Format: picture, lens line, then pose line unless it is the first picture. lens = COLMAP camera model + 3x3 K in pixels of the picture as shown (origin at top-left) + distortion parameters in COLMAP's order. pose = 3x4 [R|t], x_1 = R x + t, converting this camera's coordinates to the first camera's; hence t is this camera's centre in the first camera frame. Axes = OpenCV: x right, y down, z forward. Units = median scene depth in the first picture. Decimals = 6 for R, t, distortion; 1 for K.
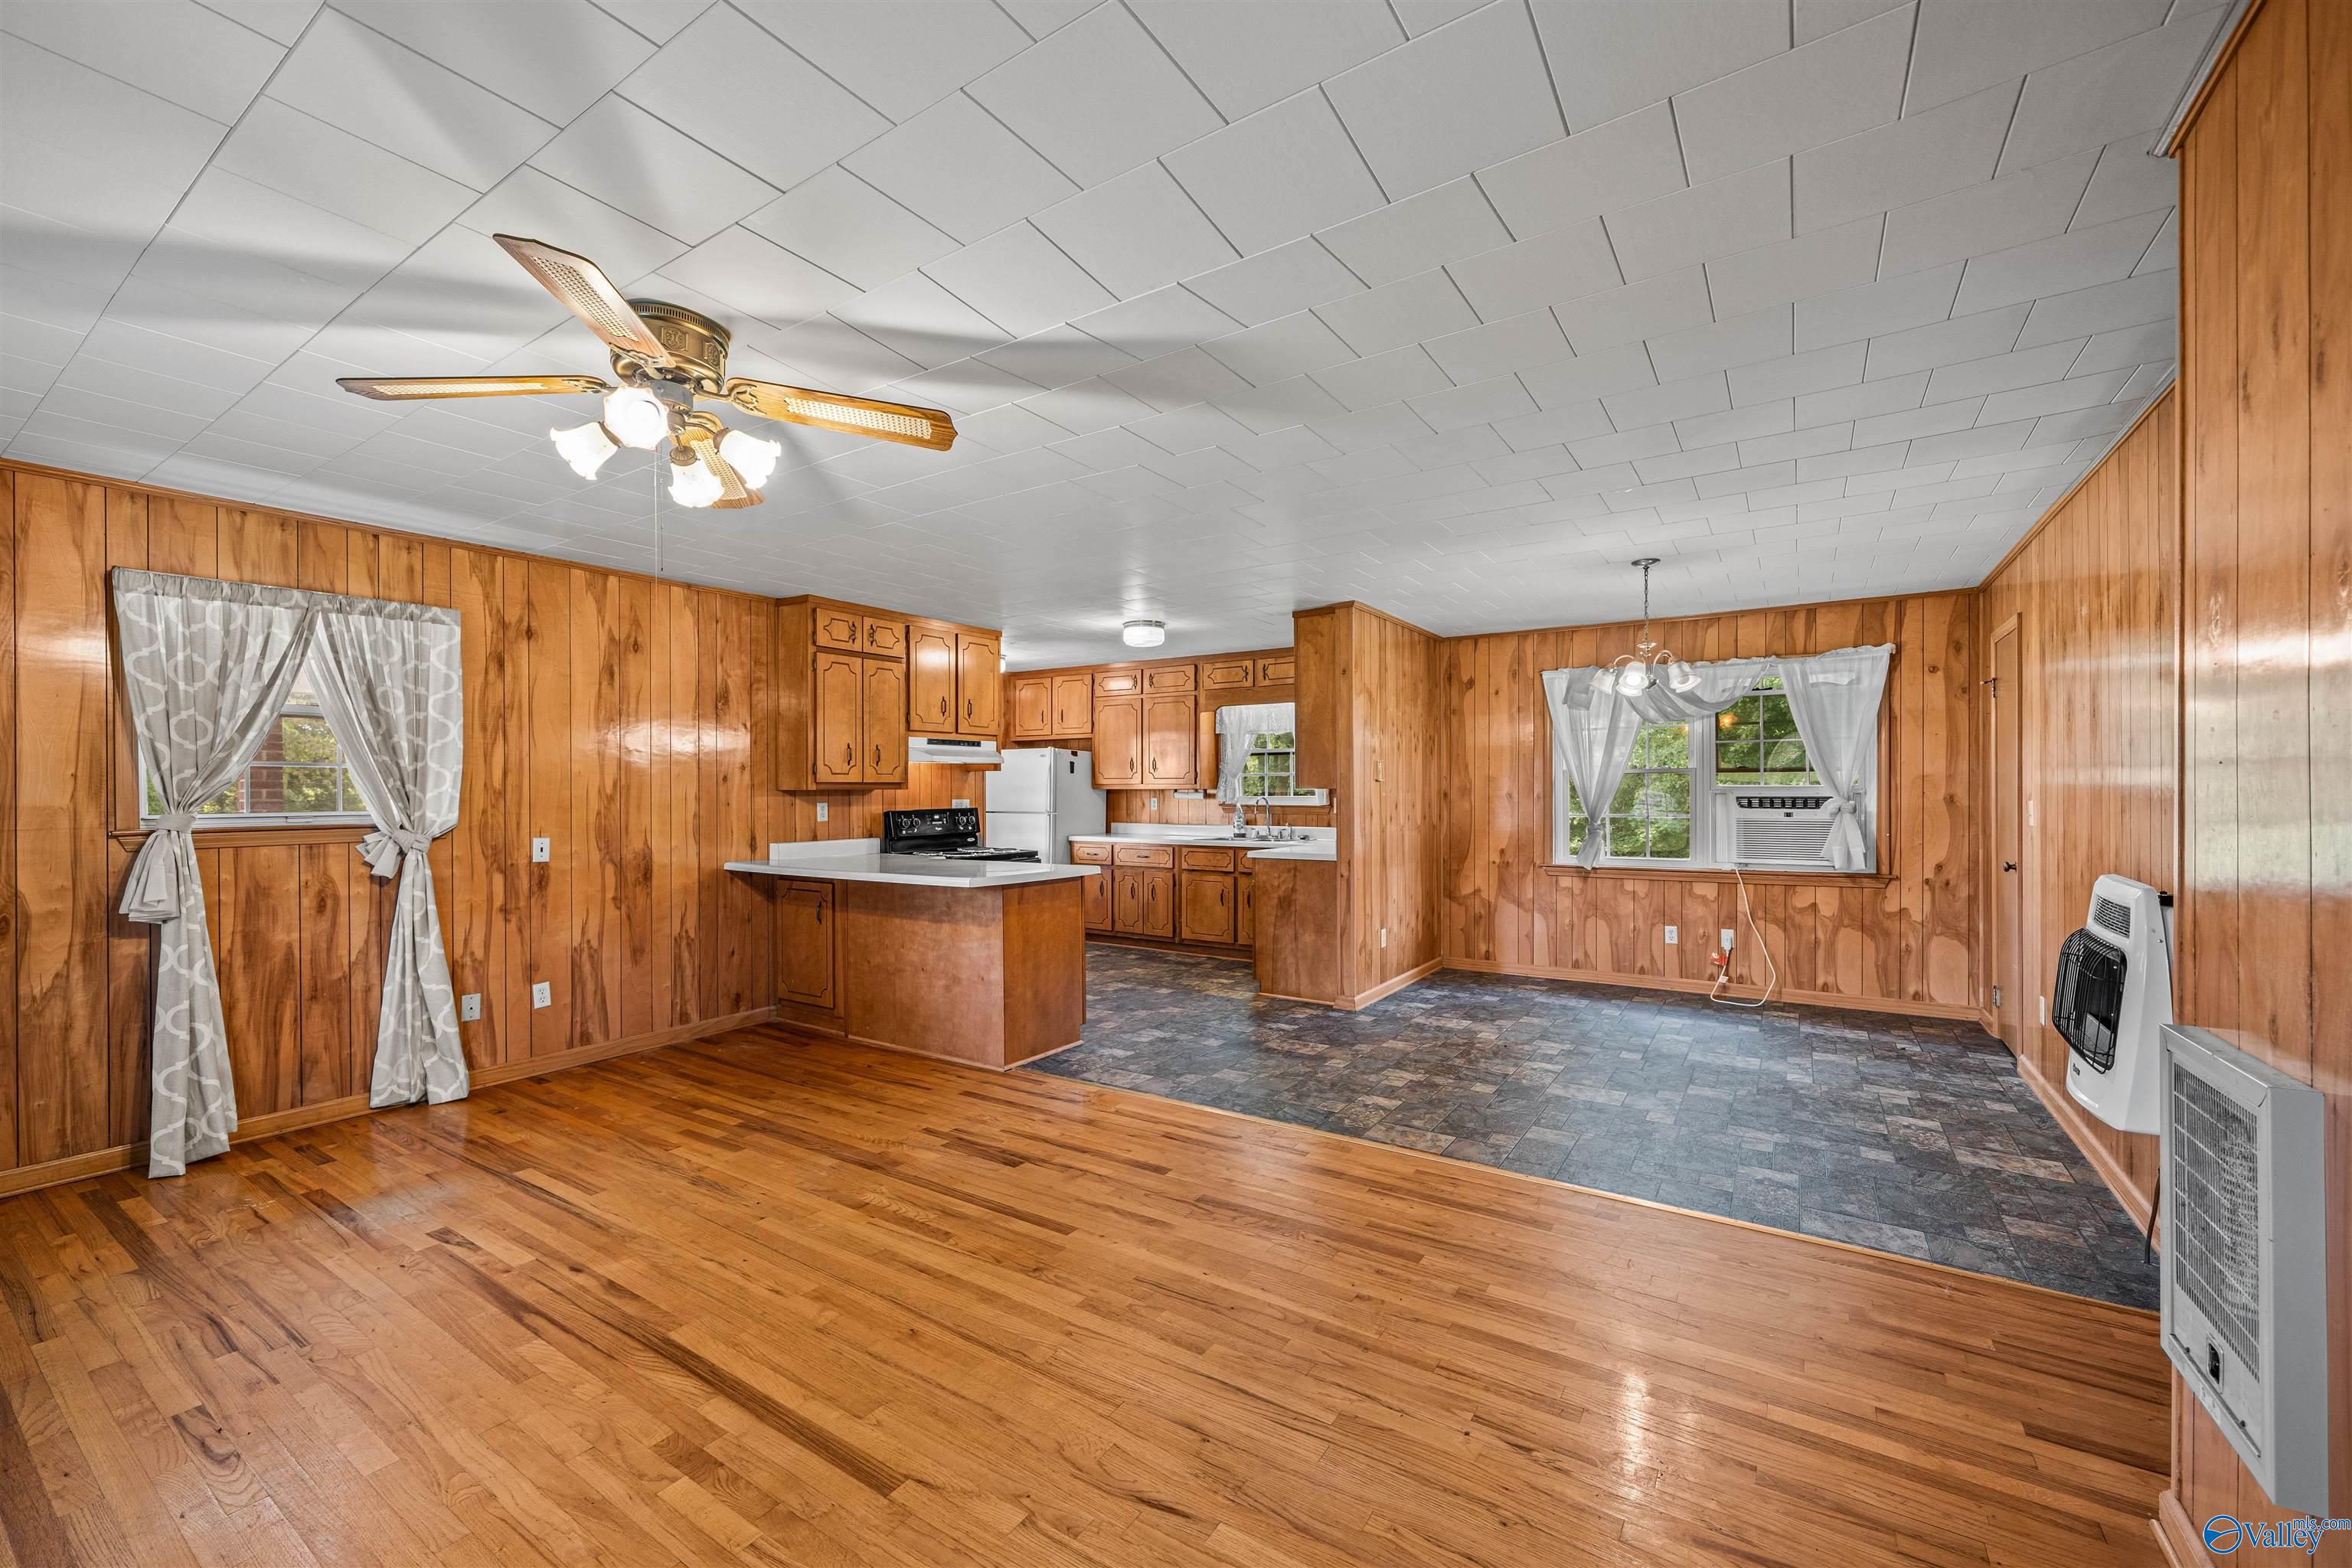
lens RADIAL K [[943.3, 0, 1168.6], [0, 943.3, 788.4], [0, 0, 1]] dist [-0.000111, -0.000202]
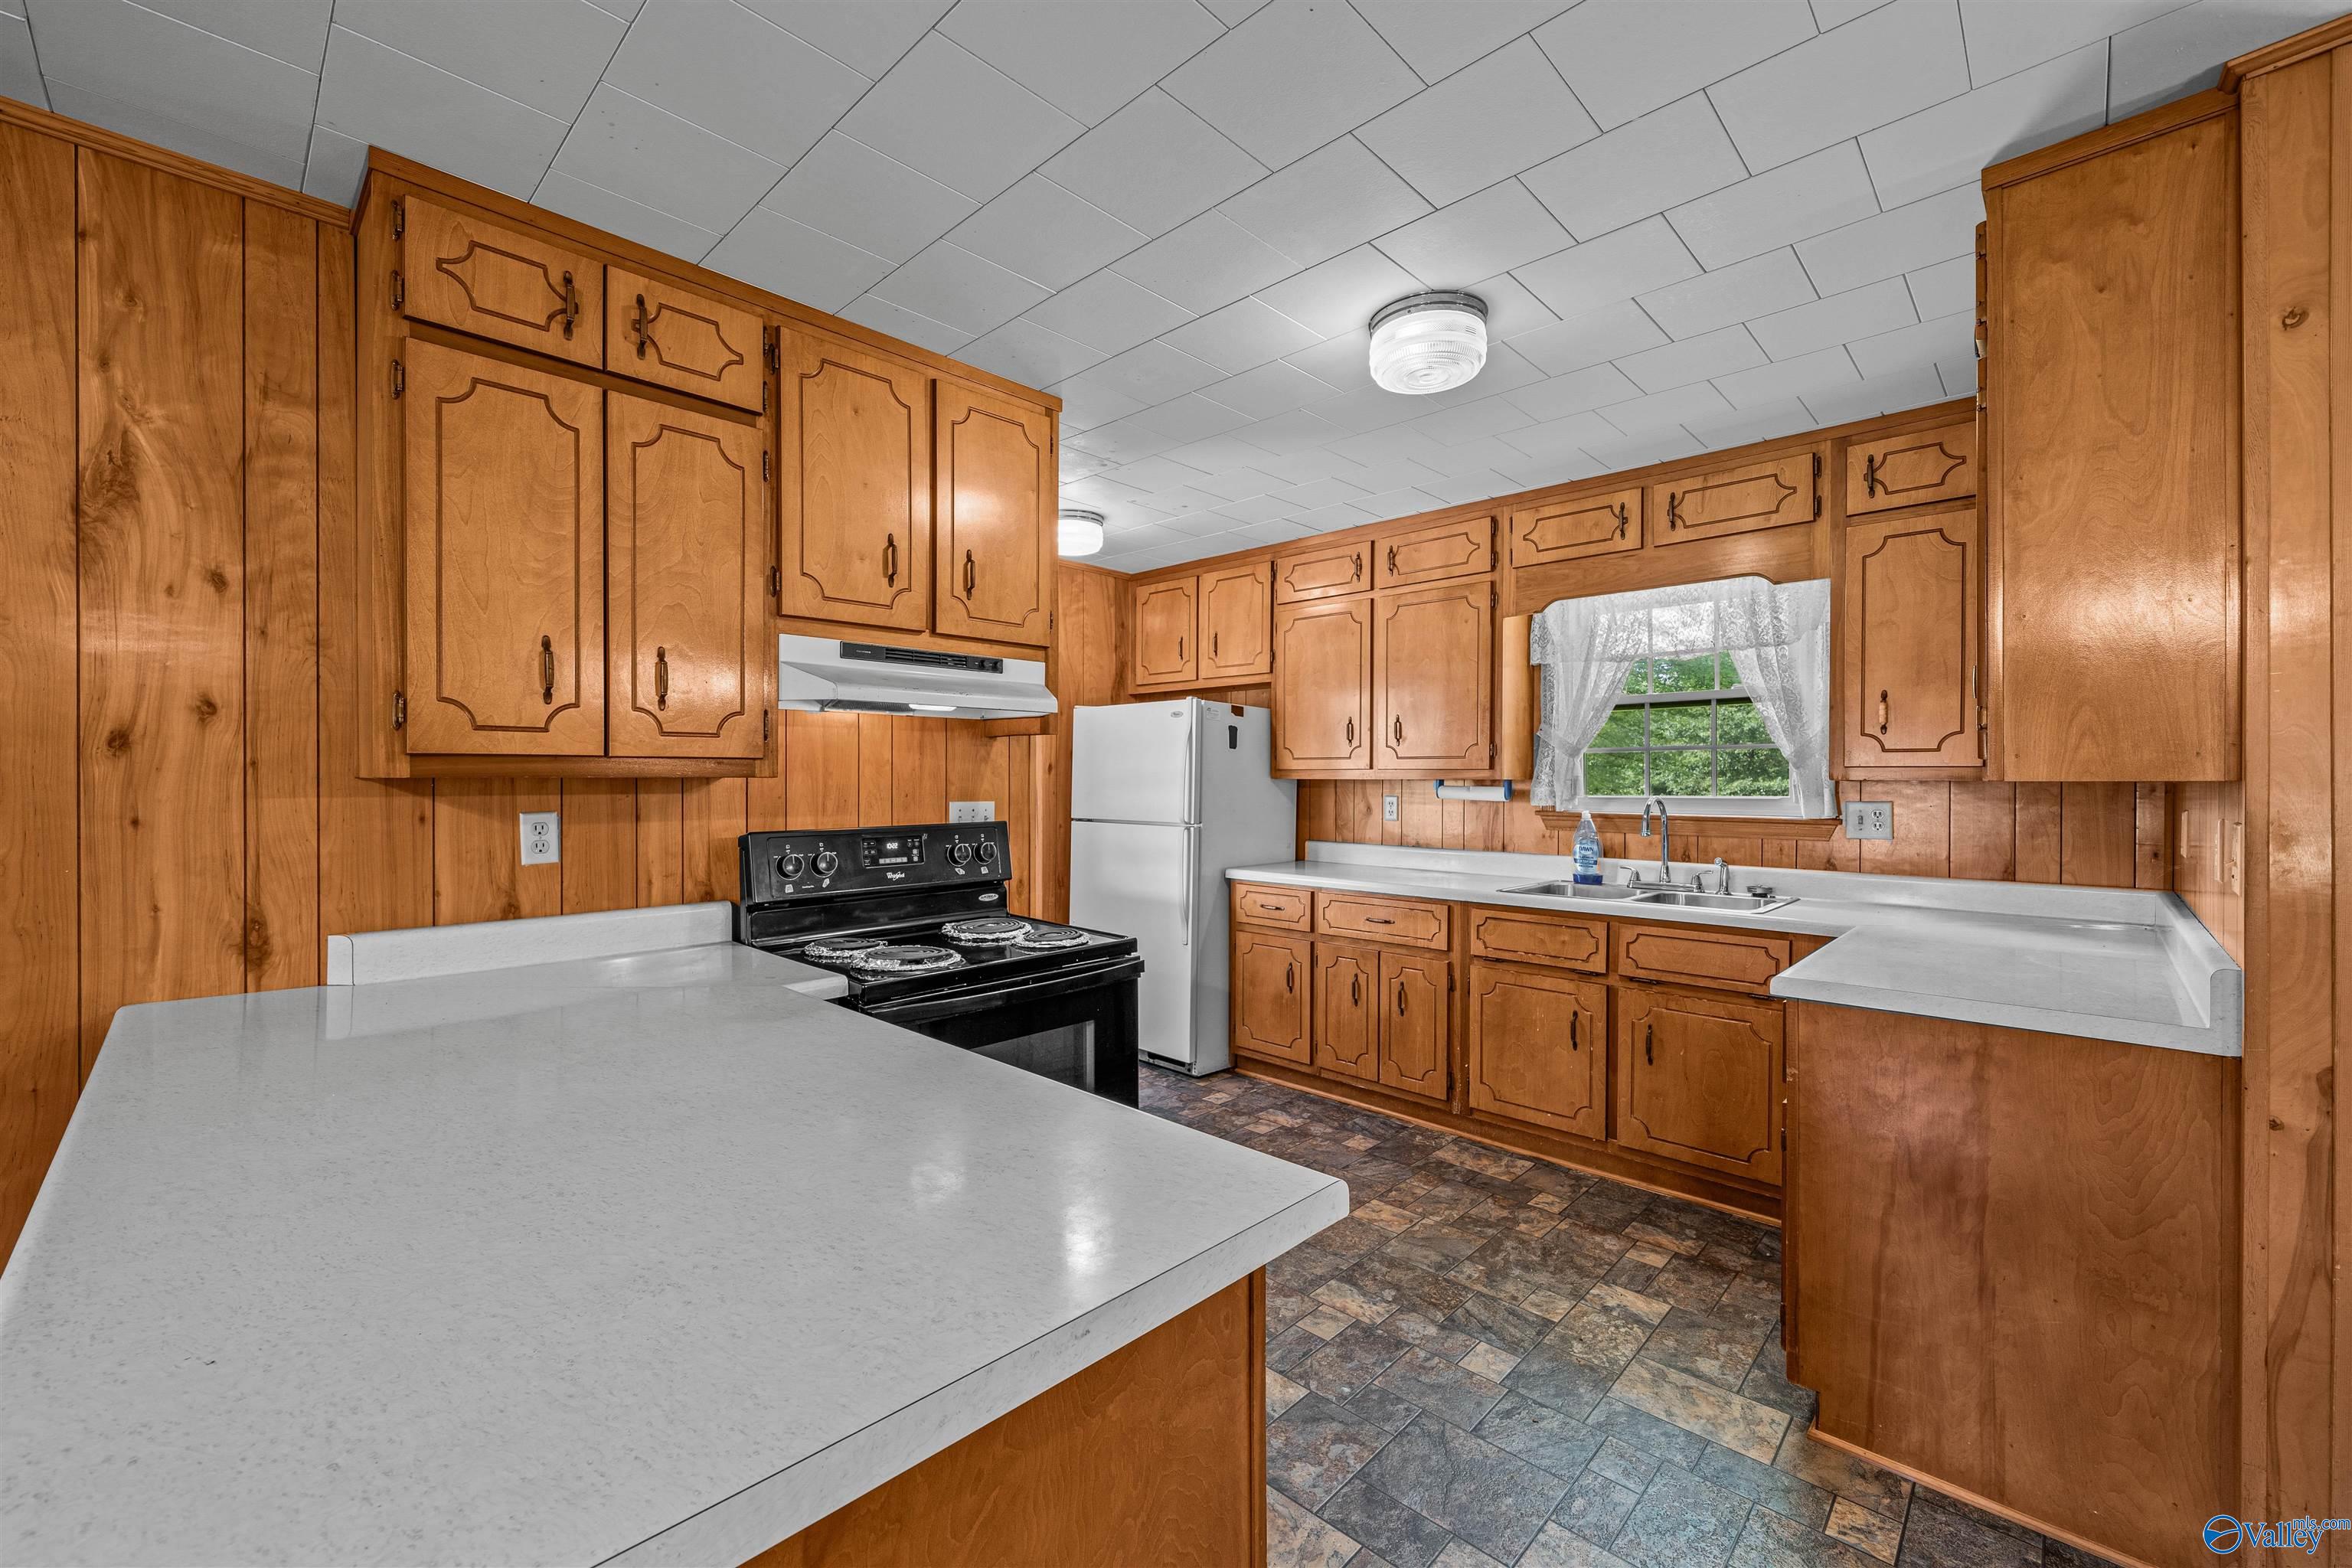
lens RADIAL K [[944.7, 0, 1163.4], [0, 944.7, 782.4], [0, 0, 1]] dist [-0.001765, 0.000299]
pose [[0.983170, 0.005480, -0.182610, -0.066238], [-0.004576, 0.999975, 0.005369, 0.000301], [0.182635, -0.004443, 0.983171, 0.713040]]
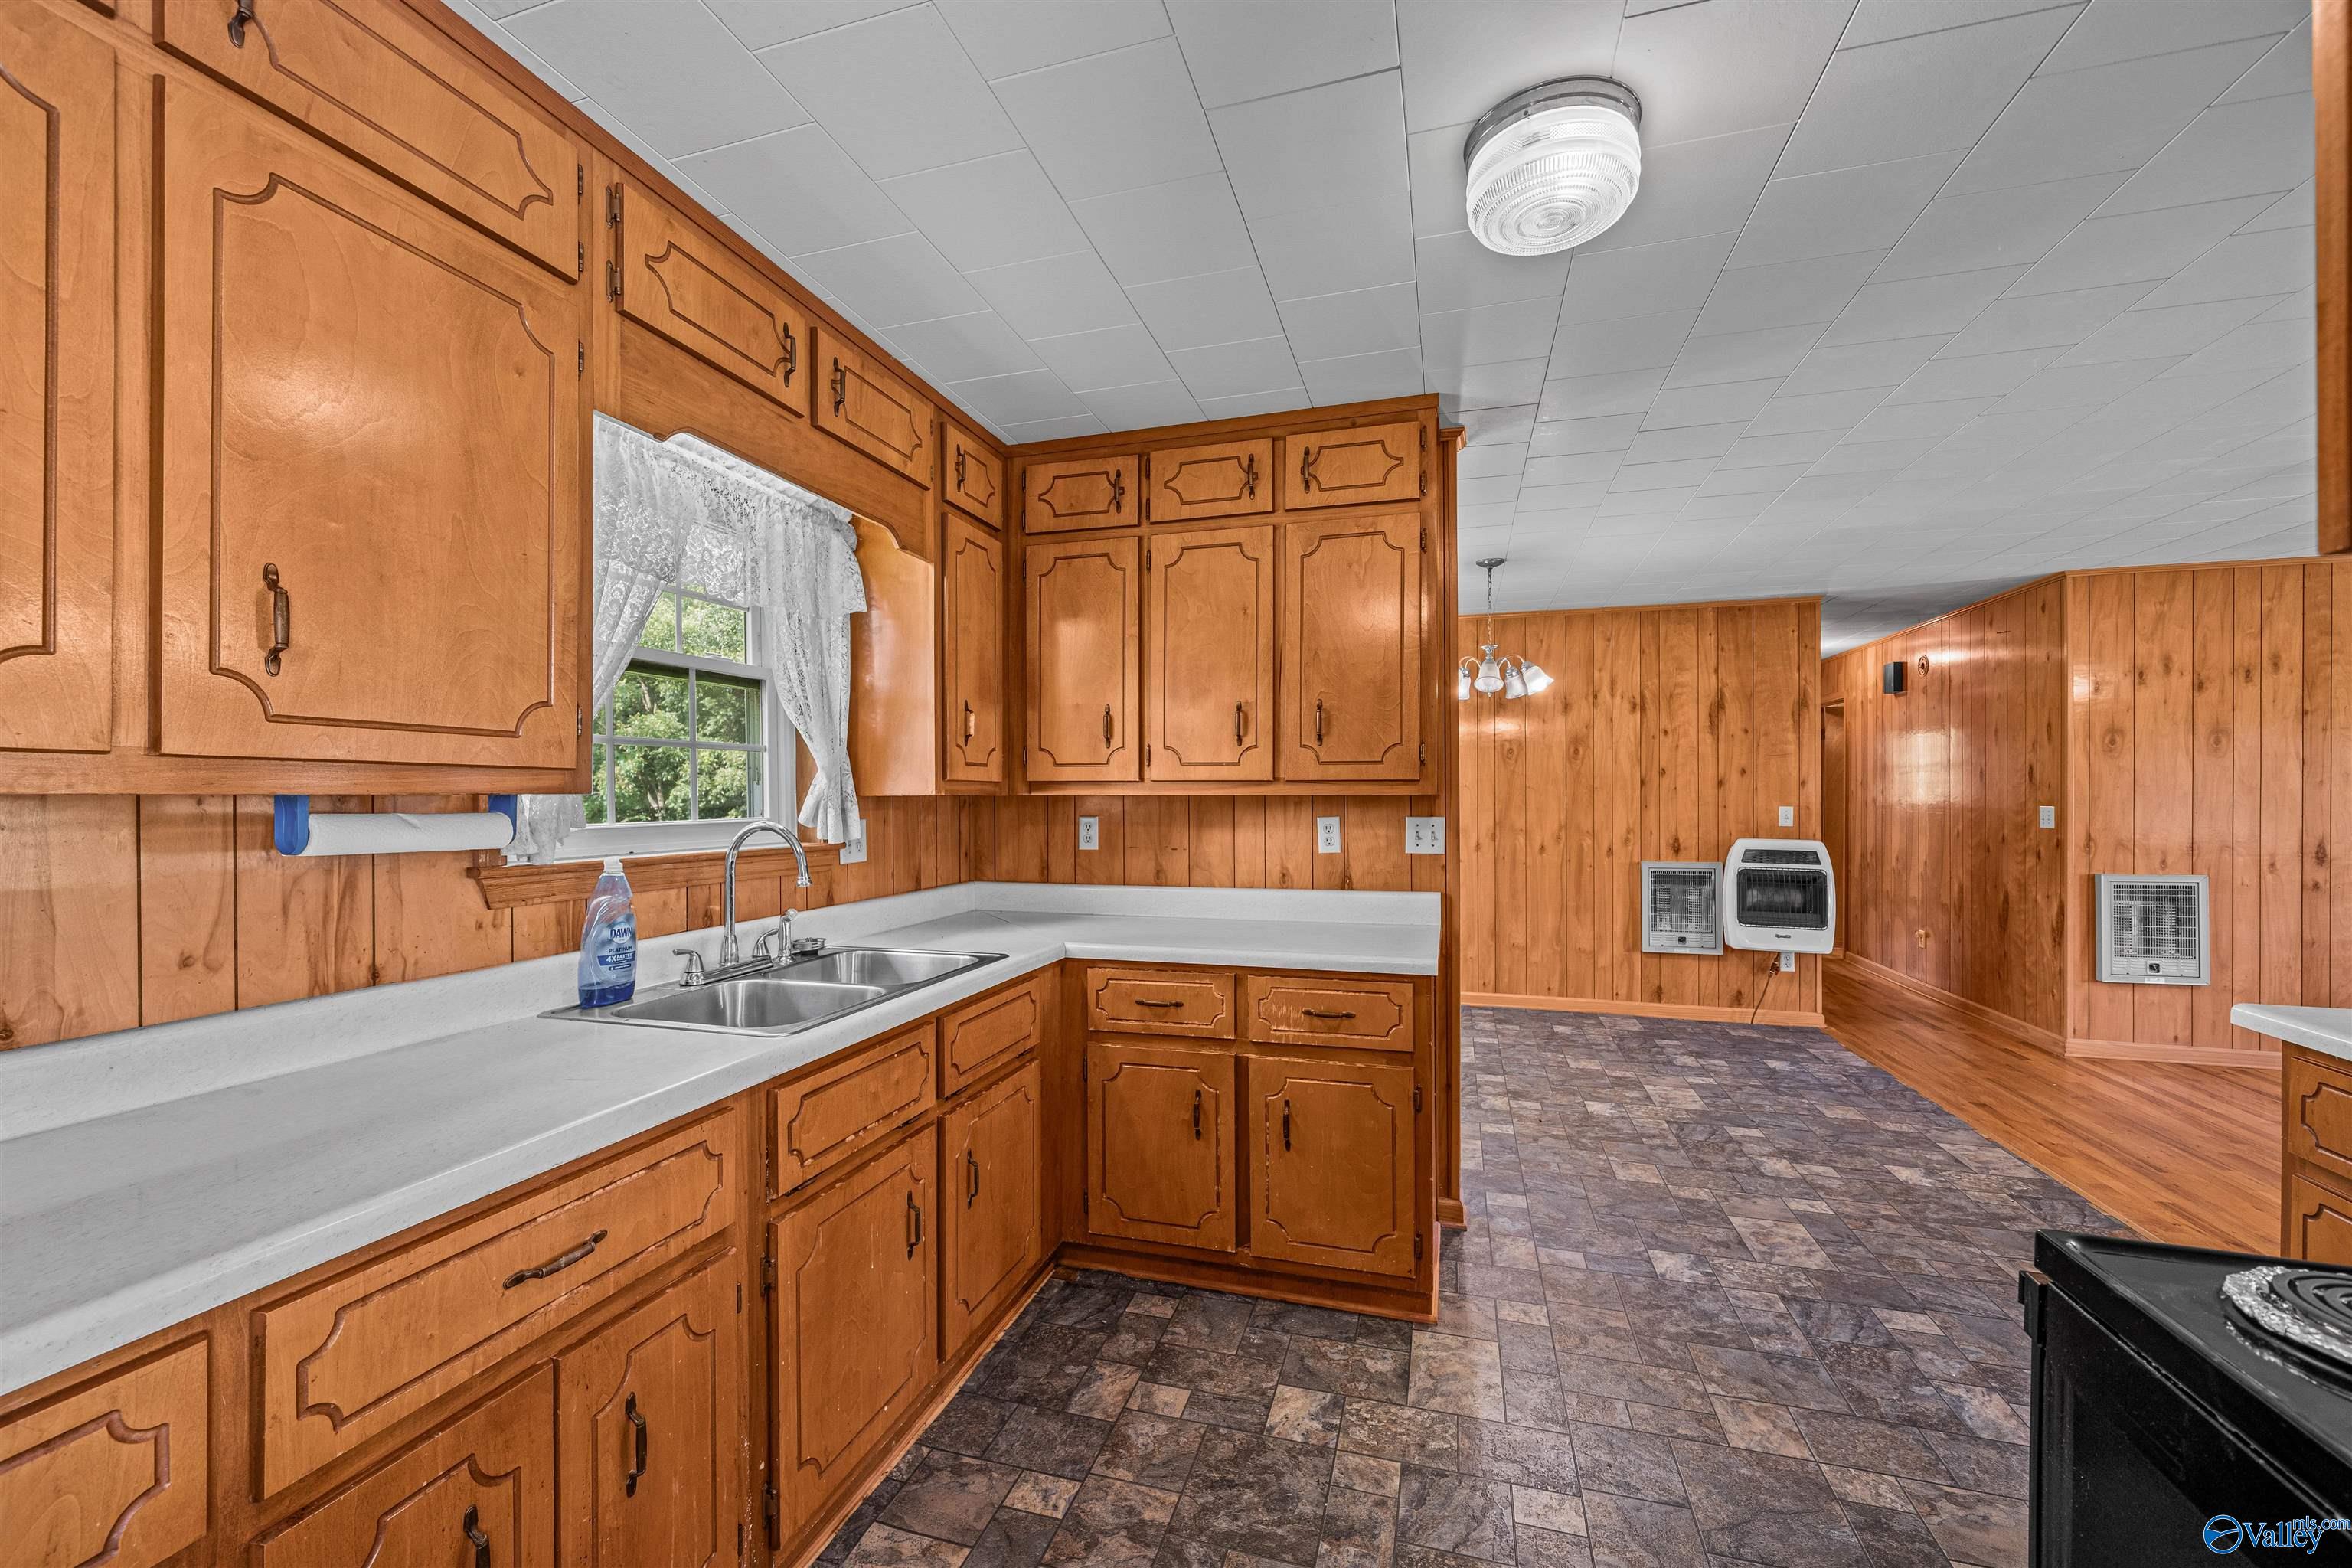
lens RADIAL K [[943.3, 0, 1168.6], [0, 943.3, 788.4], [0, 0, 1]] dist [-0.000111, -0.000202]
pose [[-0.287381, 0.008496, 0.957779, -0.271030], [0.000683, 0.999962, -0.008665, 0.001641], [-0.957816, -0.001836, -0.287376, 1.329461]]
